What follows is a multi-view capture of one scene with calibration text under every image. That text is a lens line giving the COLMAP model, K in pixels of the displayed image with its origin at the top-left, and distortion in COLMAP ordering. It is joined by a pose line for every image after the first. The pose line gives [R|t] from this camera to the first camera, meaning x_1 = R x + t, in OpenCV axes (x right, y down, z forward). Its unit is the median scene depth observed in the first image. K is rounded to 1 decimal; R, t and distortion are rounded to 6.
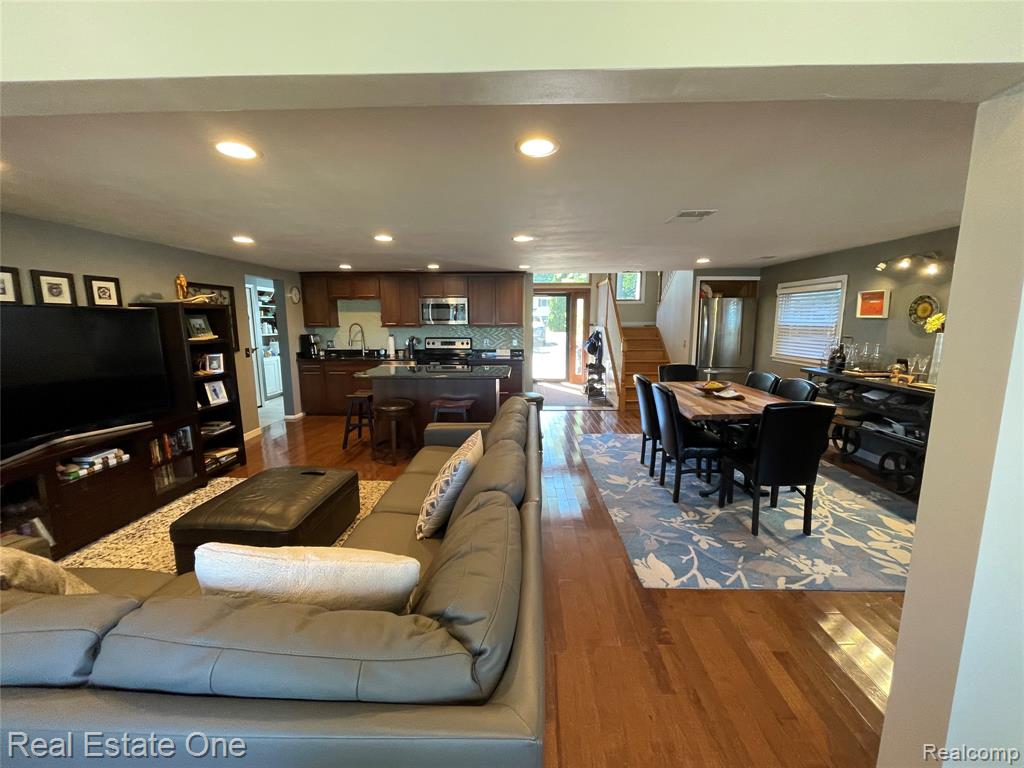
lens RADIAL K [[410.3, 0, 515.8], [0, 410.3, 379.8], [0, 0, 1]] dist [-0.002655, -0.000532]
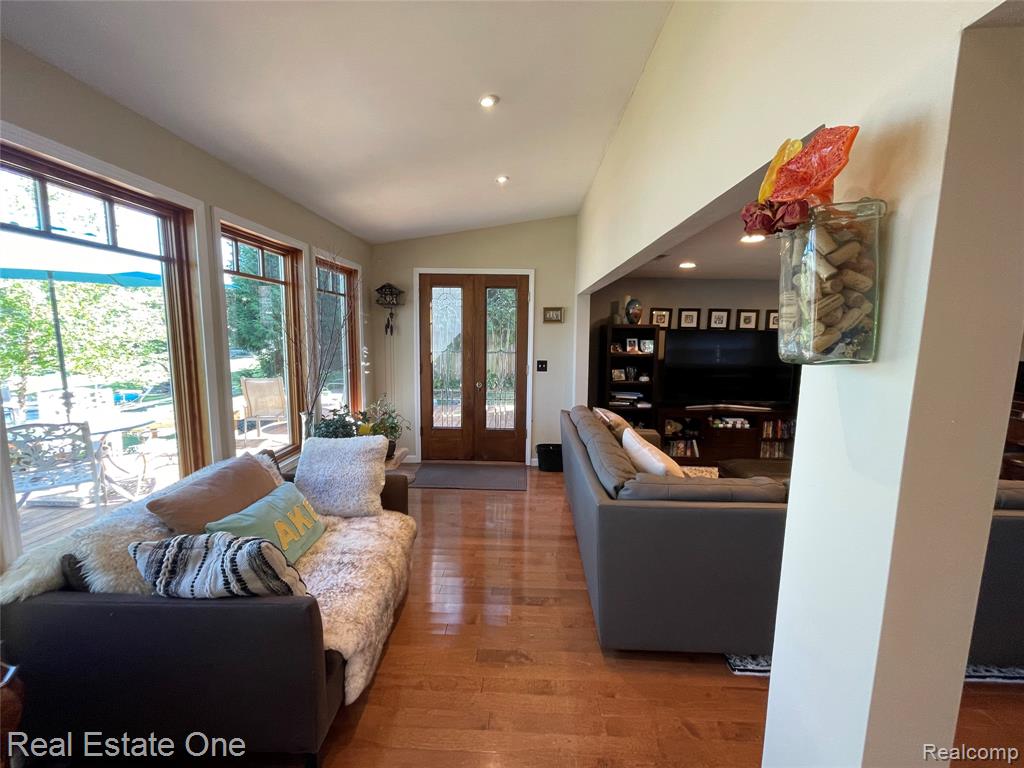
lens RADIAL K [[410.3, 0, 513.7], [0, 410.3, 390.3], [0, 0, 1]] dist [-0.002655, -0.000532]
pose [[-0.019393, 0.115251, -0.993147, 0.571360], [-0.158076, 0.980486, 0.116869, 0.015689], [0.987237, 0.159259, -0.000796, 0.103903]]
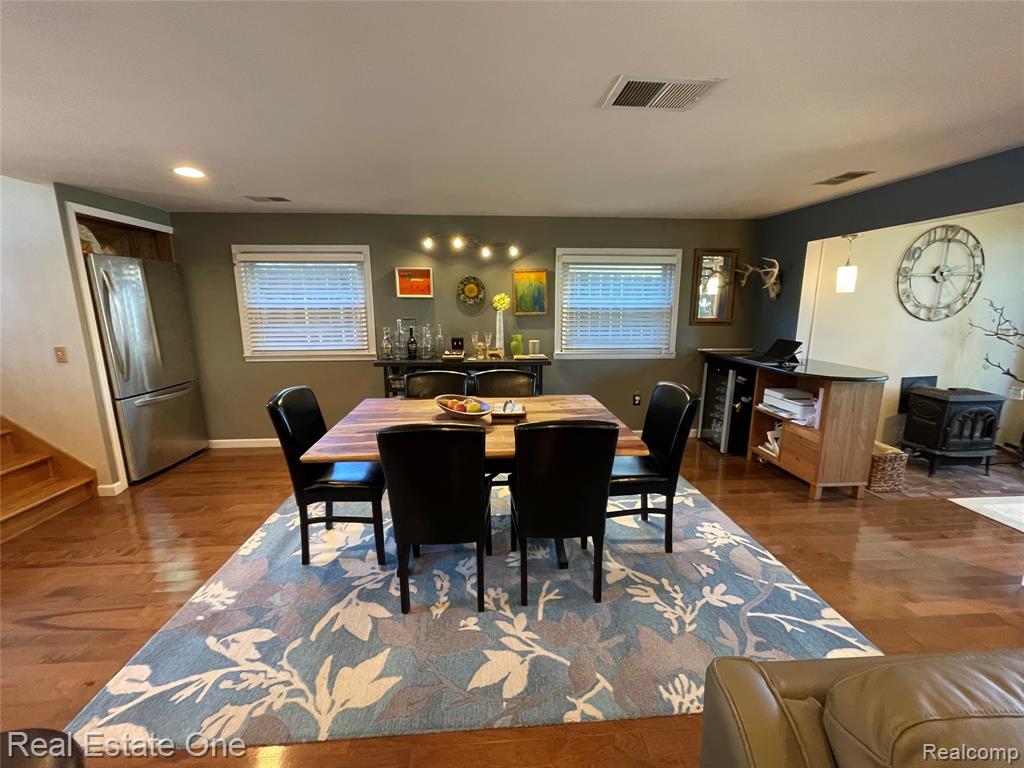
lens RADIAL K [[410.3, 0, 510.5], [0, 410.3, 385.6], [0, 0, 1]] dist [-0.002655, -0.000532]
pose [[-0.084390, -0.189473, 0.978253, -0.135175], [0.150167, 0.968124, 0.200466, -0.154594], [-0.985052, 0.163819, -0.053247, 1.200626]]
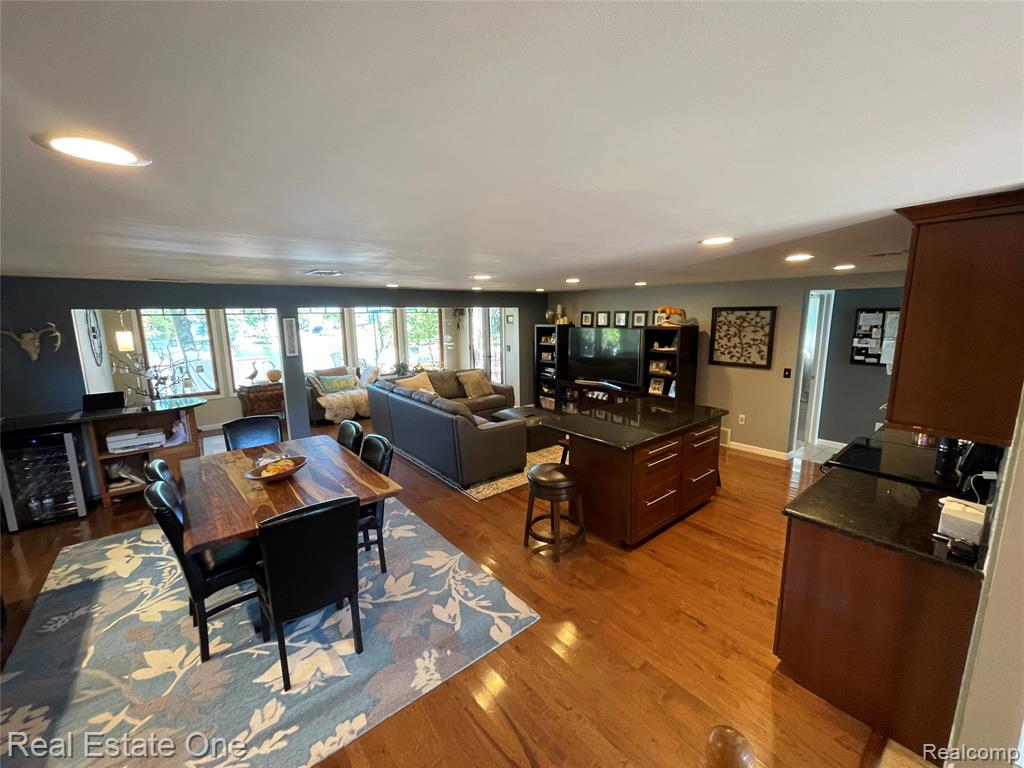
lens RADIAL K [[410.3, 0, 511.2], [0, 410.3, 381.2], [0, 0, 1]] dist [-0.002655, -0.000532]
pose [[-0.764552, 0.120329, -0.633231, 0.753263], [-0.078293, 0.957809, 0.276537, -0.440688], [0.639789, 0.261004, -0.722874, 2.152288]]
